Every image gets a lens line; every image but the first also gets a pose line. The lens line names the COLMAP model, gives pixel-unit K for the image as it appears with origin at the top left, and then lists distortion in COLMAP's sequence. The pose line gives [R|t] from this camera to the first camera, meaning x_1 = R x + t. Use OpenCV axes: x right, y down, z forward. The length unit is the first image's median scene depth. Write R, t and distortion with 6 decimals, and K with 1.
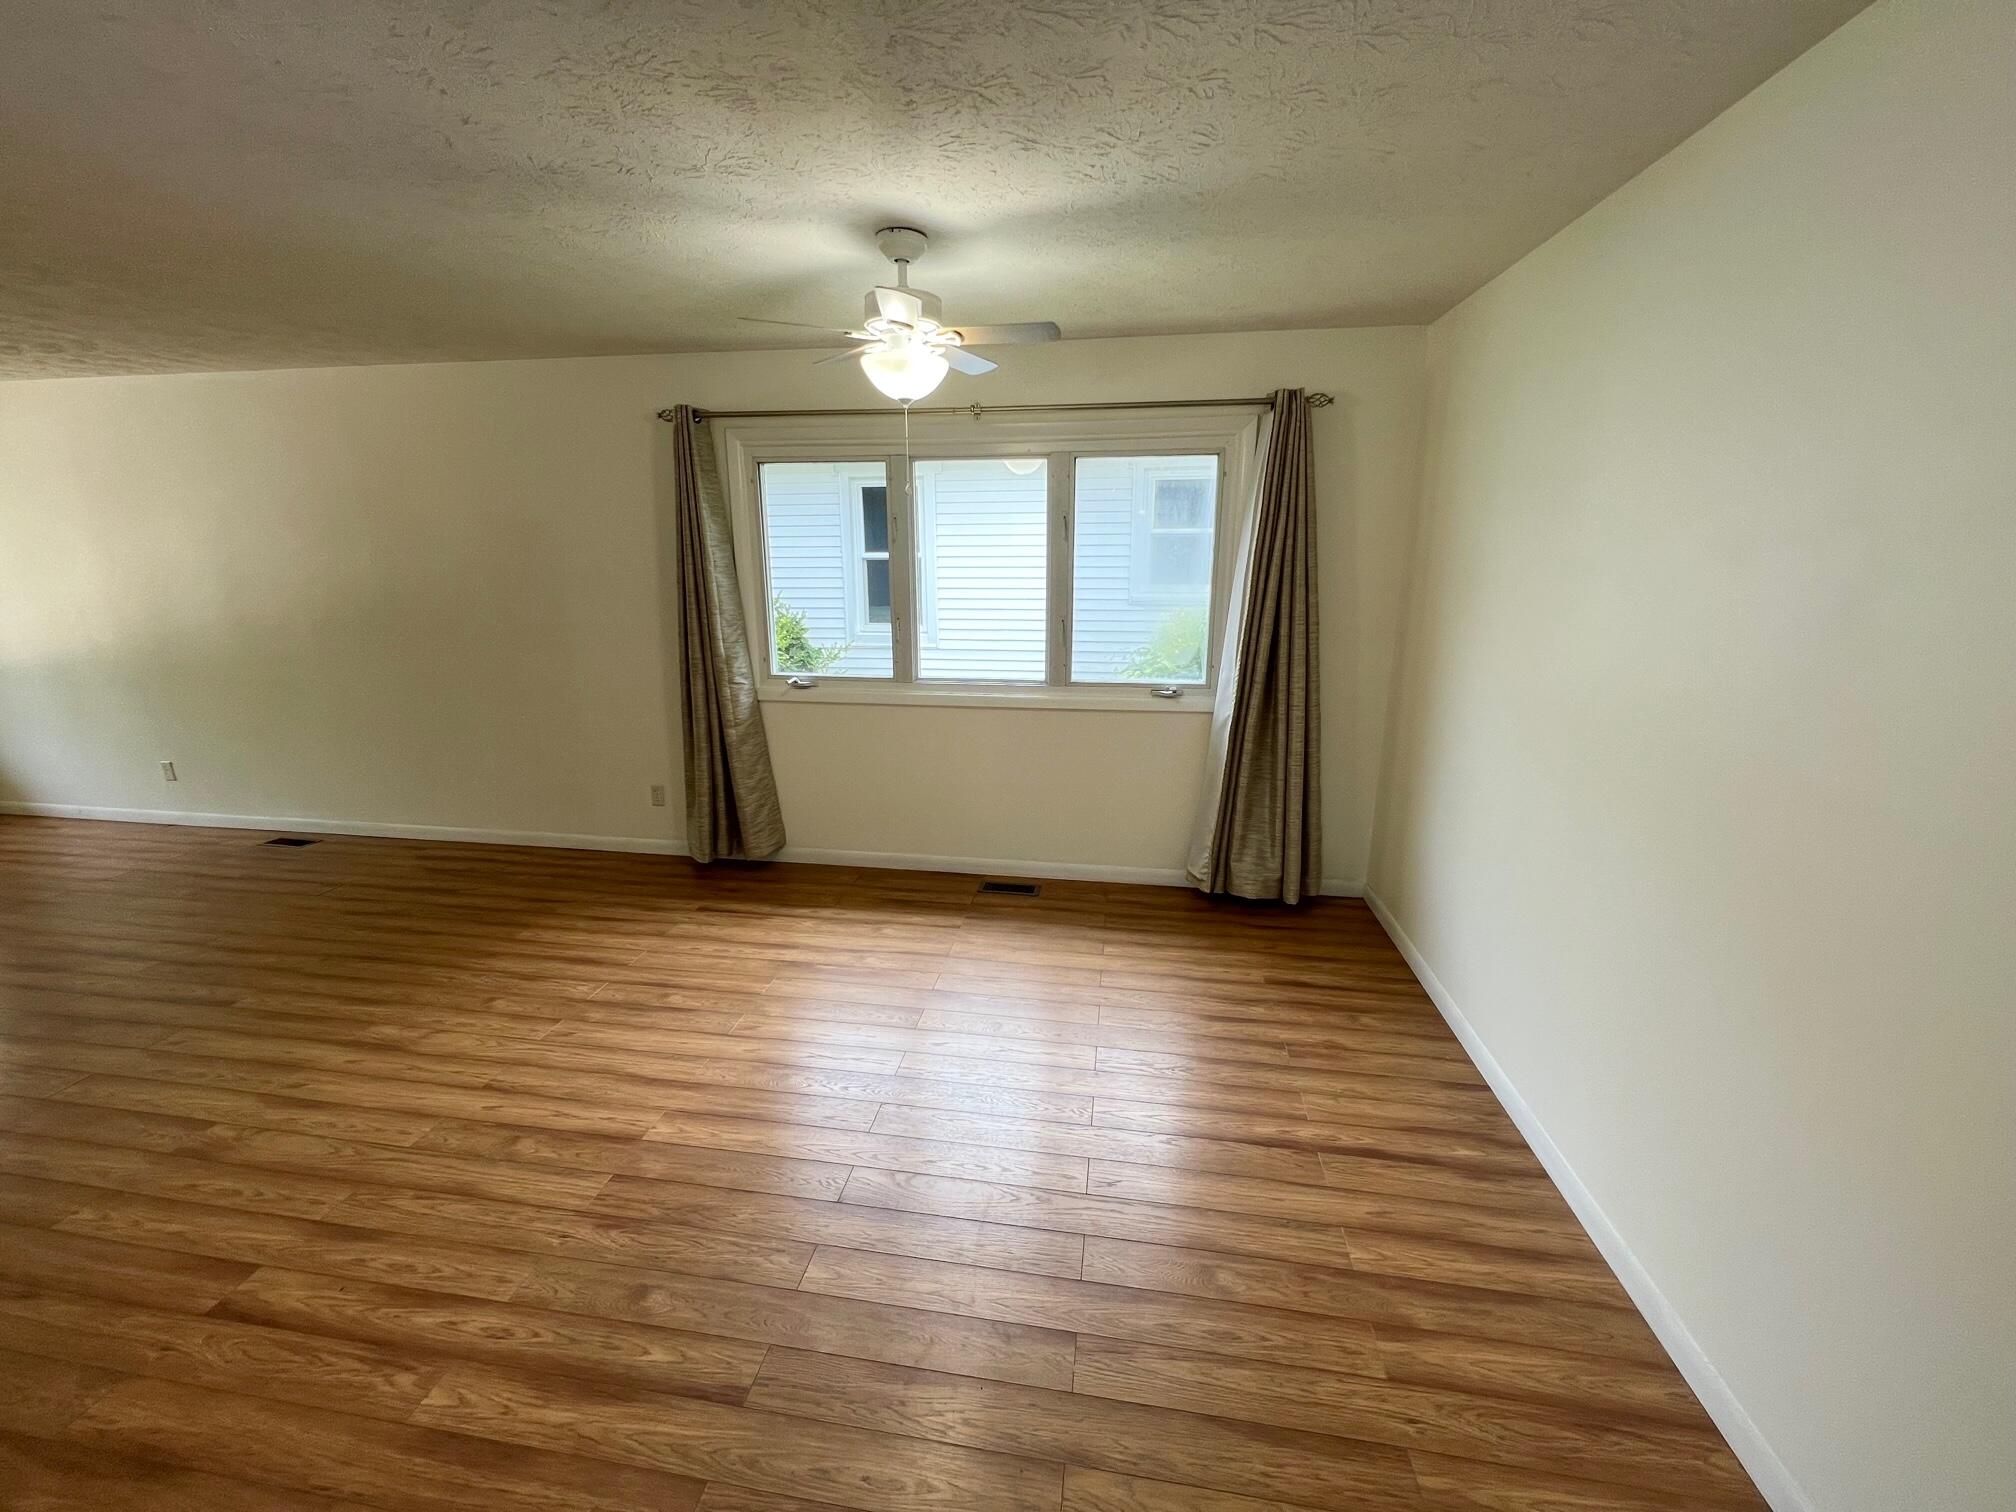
lens RADIAL K [[806.7, 0, 1010.9], [0, 806.7, 754.3], [0, 0, 1]] dist [-0.001040, 0.000465]
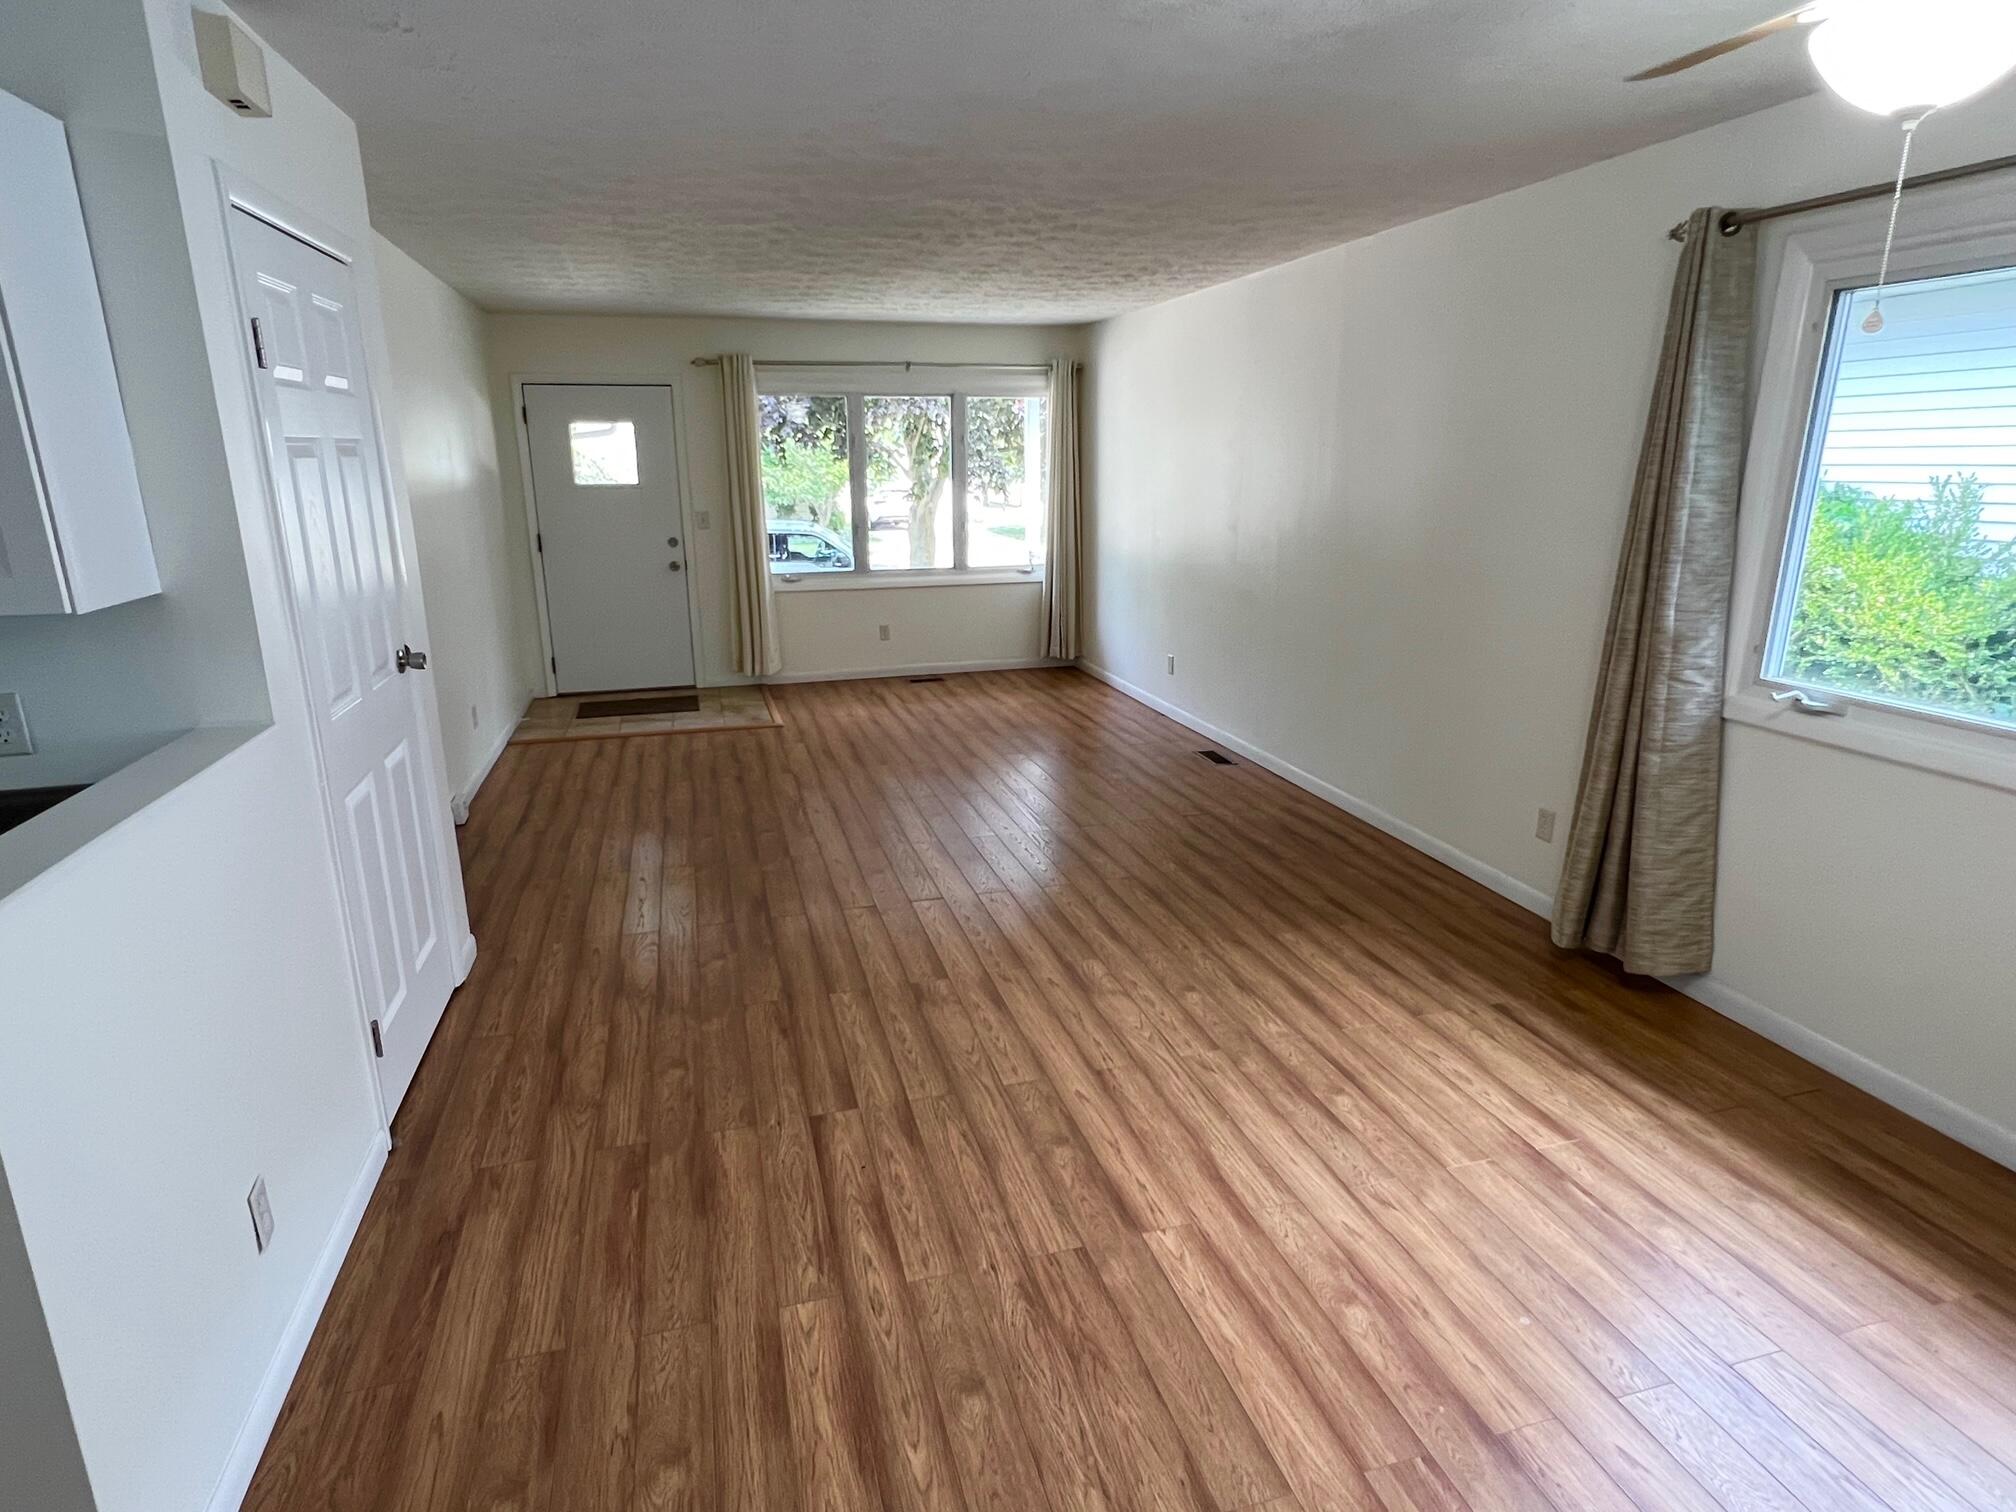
lens RADIAL K [[1083.9, 0, 993.4], [0, 1083.9, 747.2], [0, 0, 1]] dist [-0.002228, 0.005902]
pose [[0.408891, 0.236735, -0.881342, 0.210662], [-0.218757, 0.963035, 0.157188, -0.072568], [0.885976, 0.128527, 0.445564, 0.270520]]
